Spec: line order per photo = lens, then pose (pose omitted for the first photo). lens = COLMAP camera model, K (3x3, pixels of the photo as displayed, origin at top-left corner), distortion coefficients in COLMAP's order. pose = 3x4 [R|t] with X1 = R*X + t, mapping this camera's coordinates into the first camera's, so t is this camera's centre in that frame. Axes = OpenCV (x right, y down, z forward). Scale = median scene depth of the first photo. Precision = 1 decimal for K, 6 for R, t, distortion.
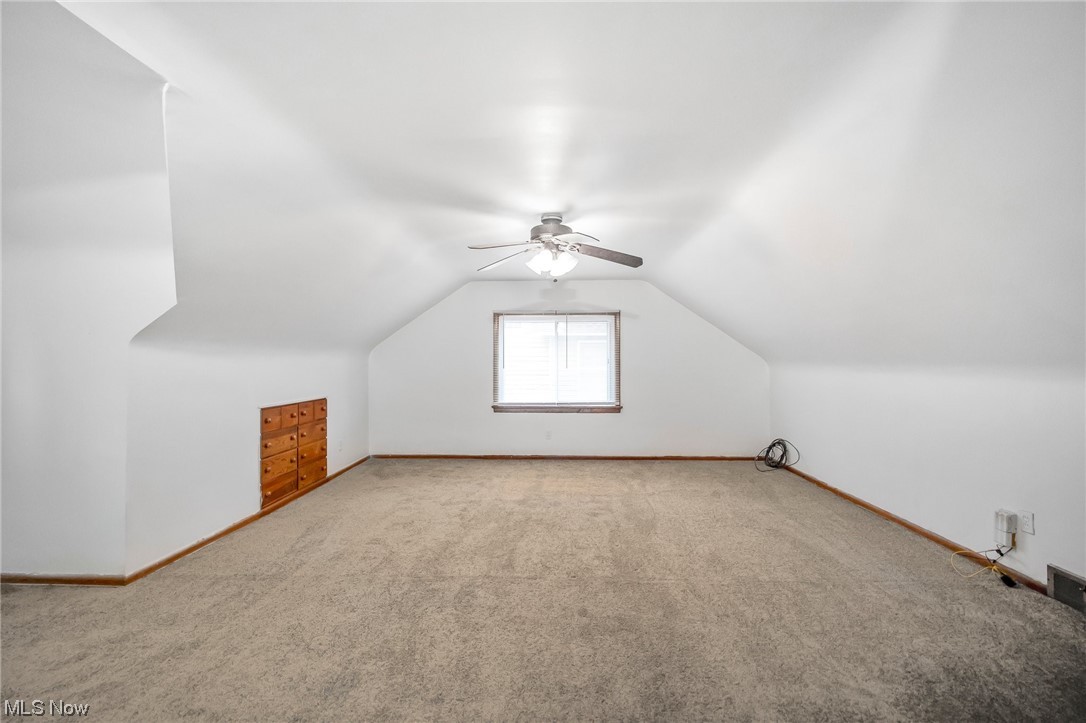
lens RADIAL K [[449.1, 0, 537.9], [0, 449.1, 367.6], [0, 0, 1]] dist [-0.010404, -0.000094]
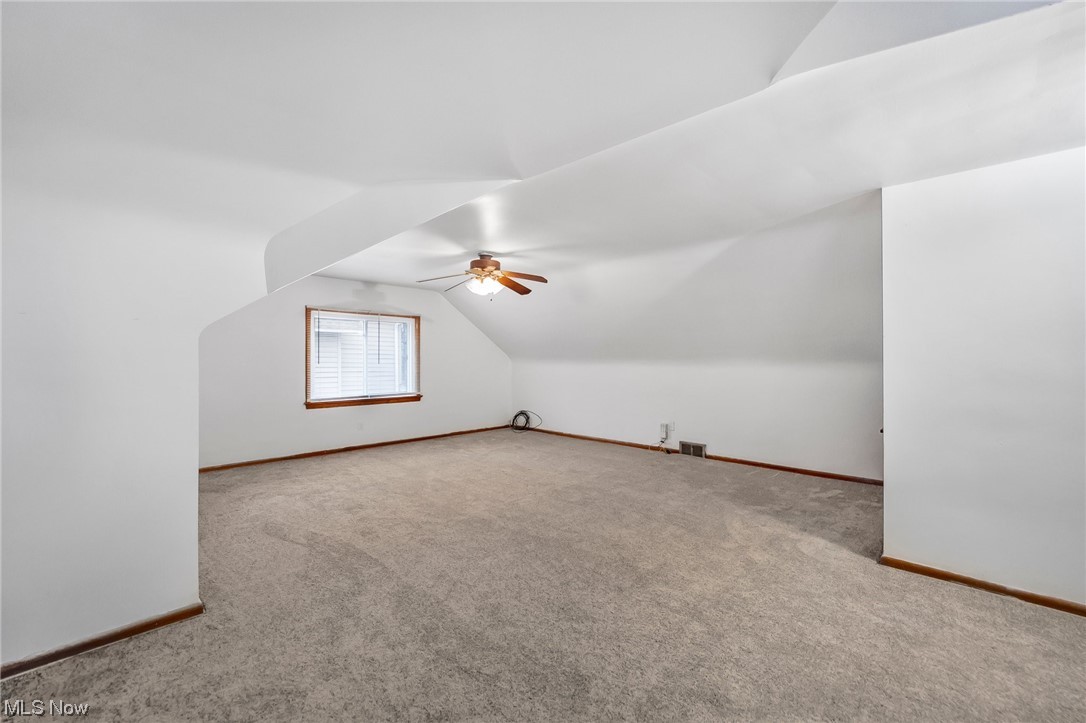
lens RADIAL K [[457.1, 0, 543.0], [0, 457.1, 361.5], [0, 0, 1]] dist [-0.012625, -0.000106]
pose [[0.652967, 0.000148, 0.757386, -0.574942], [0.004472, 0.999982, -0.004051, 0.002440], [-0.757373, 0.006032, 0.652954, -0.042212]]
